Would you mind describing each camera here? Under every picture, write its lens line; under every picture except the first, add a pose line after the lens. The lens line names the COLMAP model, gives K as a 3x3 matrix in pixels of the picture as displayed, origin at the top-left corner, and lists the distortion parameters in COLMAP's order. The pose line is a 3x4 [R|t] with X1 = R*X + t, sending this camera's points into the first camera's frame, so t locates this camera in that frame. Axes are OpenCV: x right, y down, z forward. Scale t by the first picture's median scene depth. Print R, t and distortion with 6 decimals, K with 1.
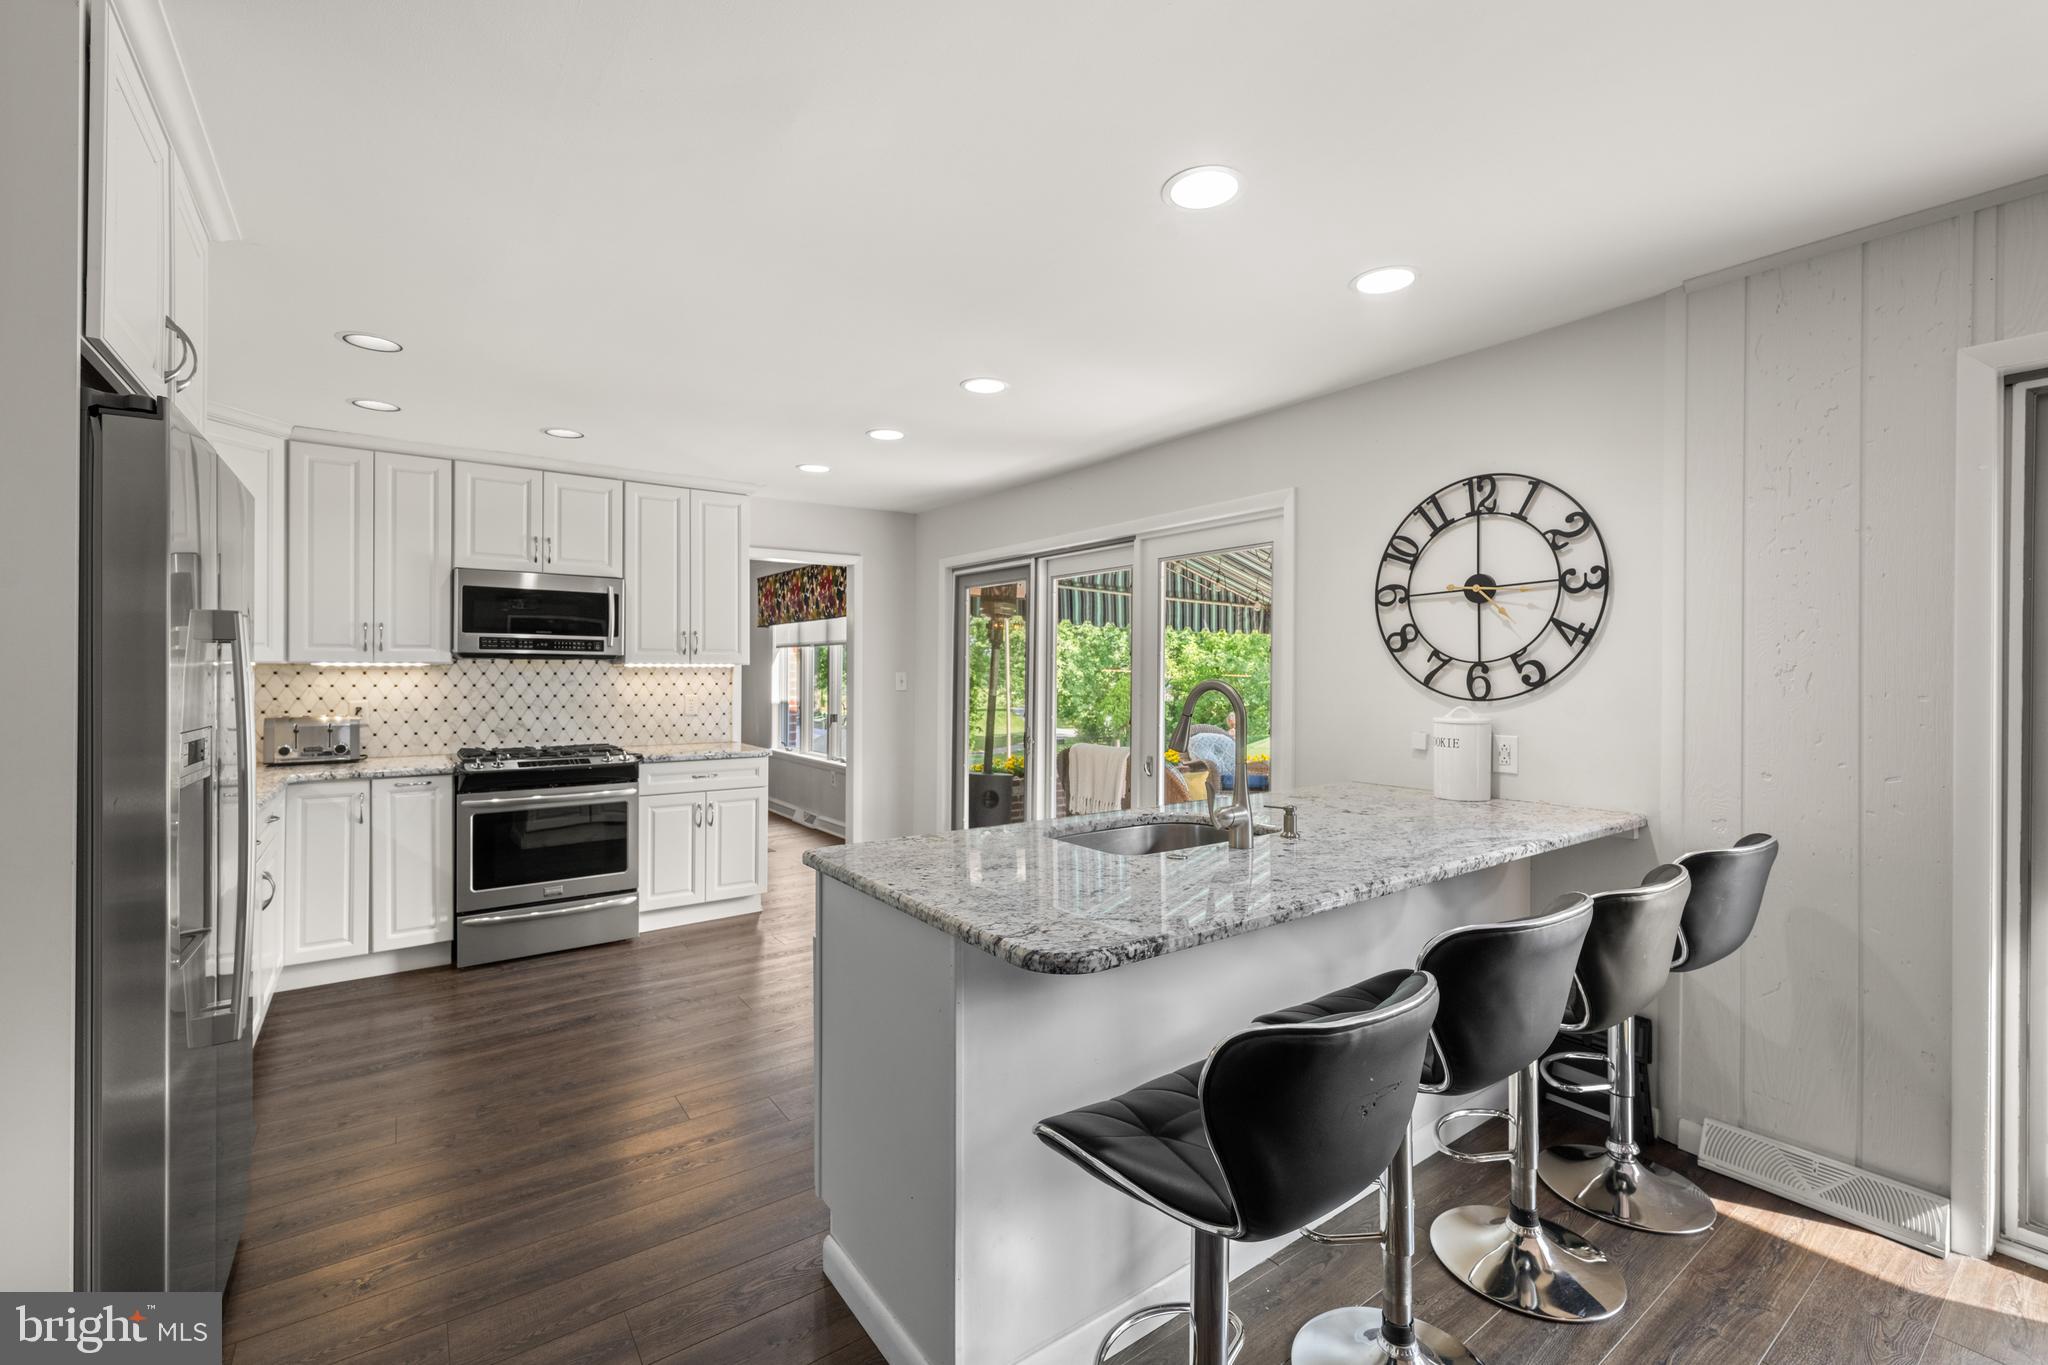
lens RADIAL K [[870.1, 0, 1022.7], [0, 870.1, 676.4], [0, 0, 1]] dist [-0.000506, -0.000018]
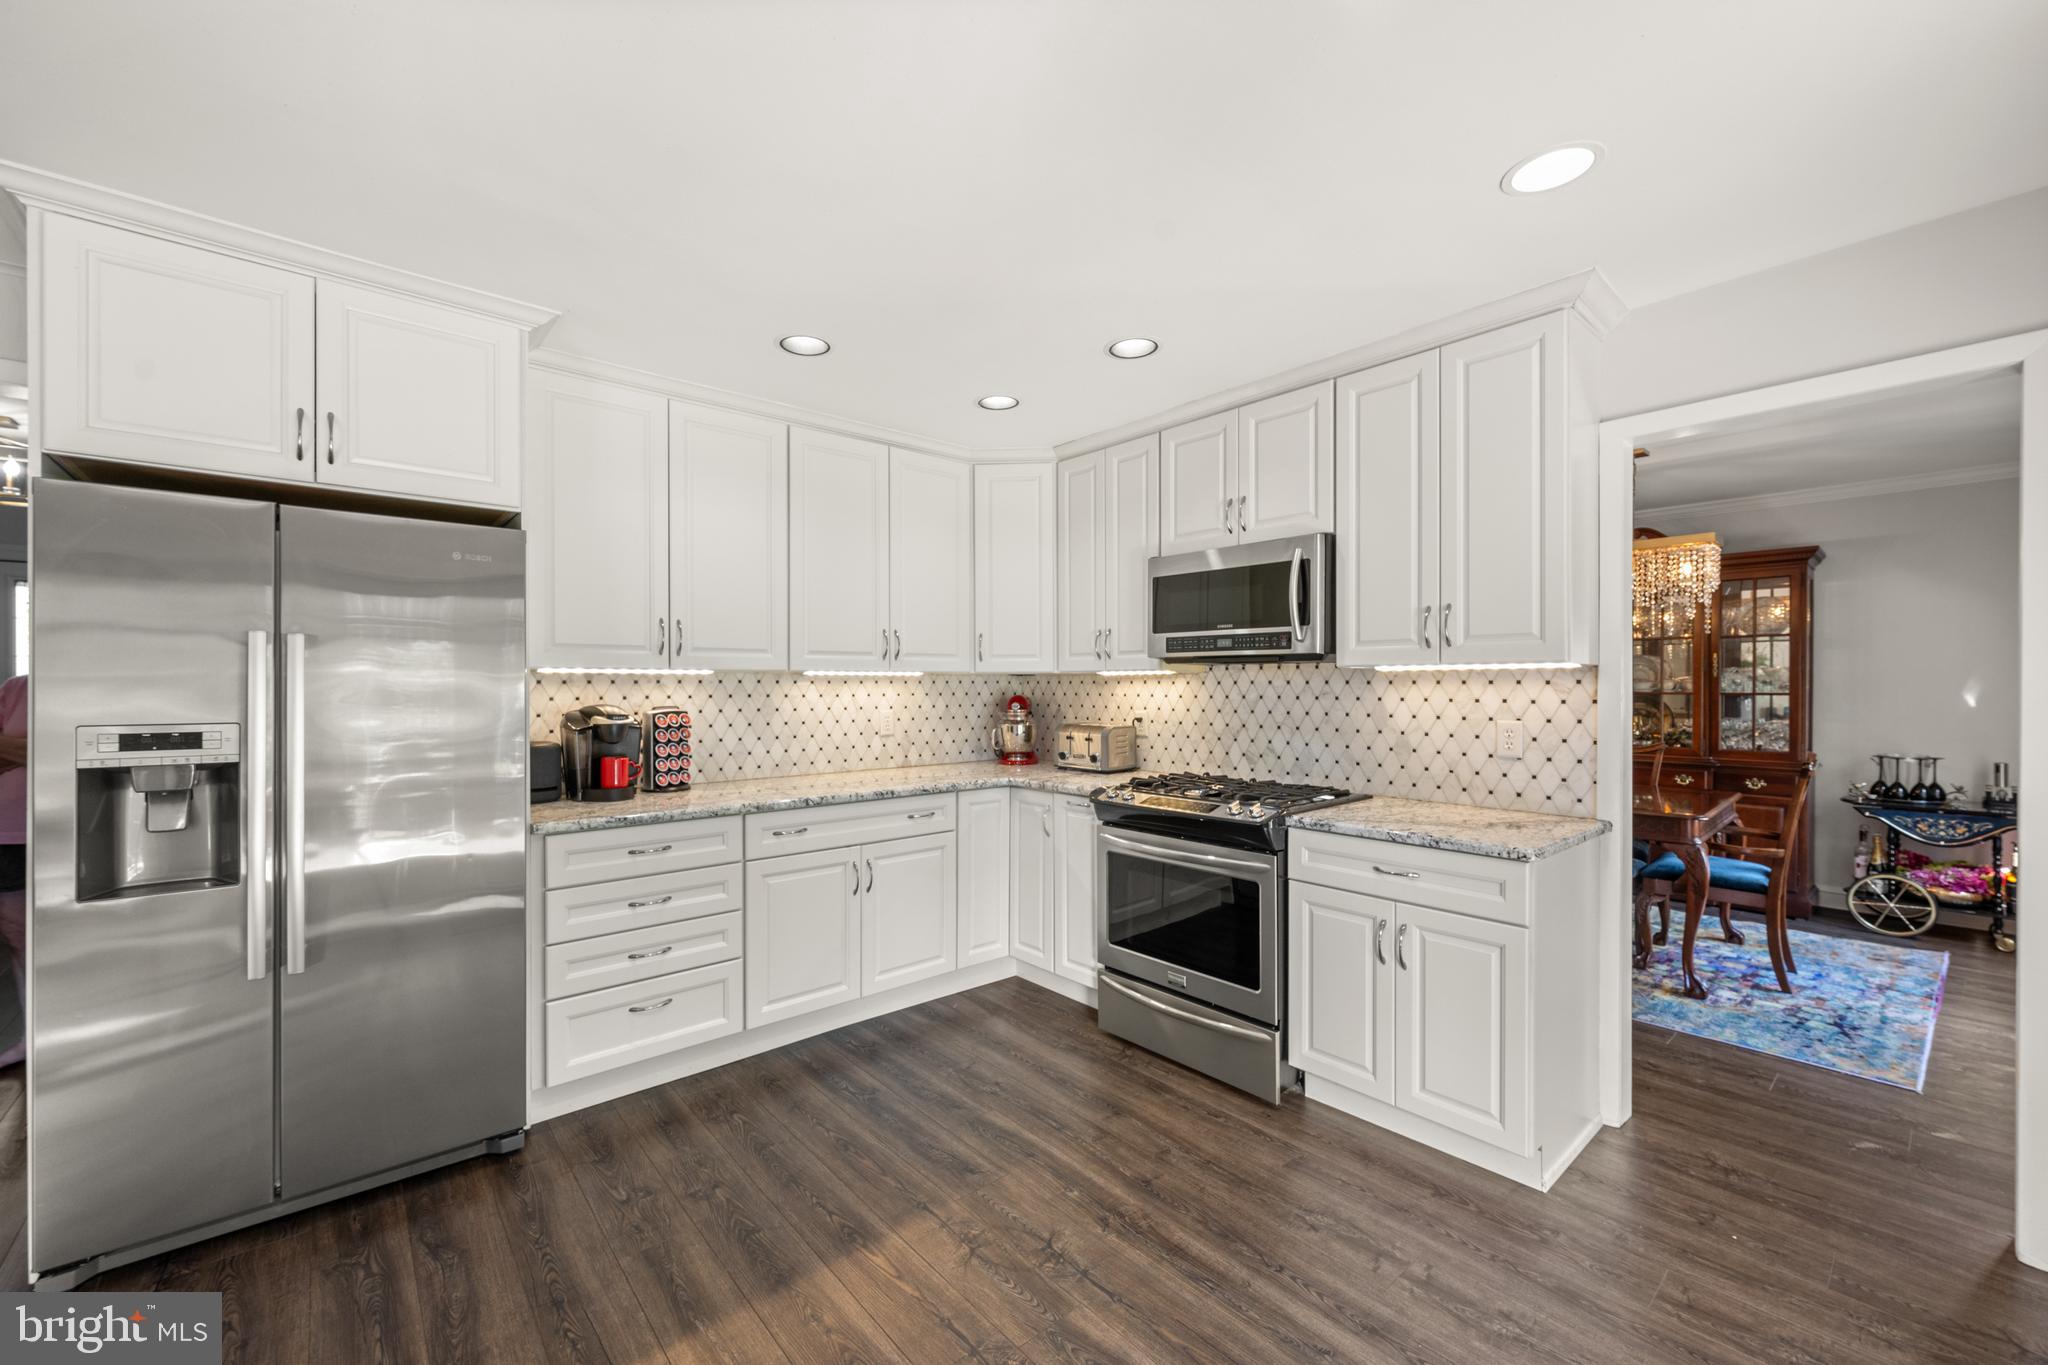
lens RADIAL K [[816.3, 0, 1022.6], [0, 816.3, 689.5], [0, 0, 1]] dist [0.001884, -0.000163]
pose [[0.081487, 0.008410, -0.996639, 0.120818], [-0.000907, 0.999965, 0.008364, -0.002936], [0.996674, 0.000223, 0.081492, 0.737631]]
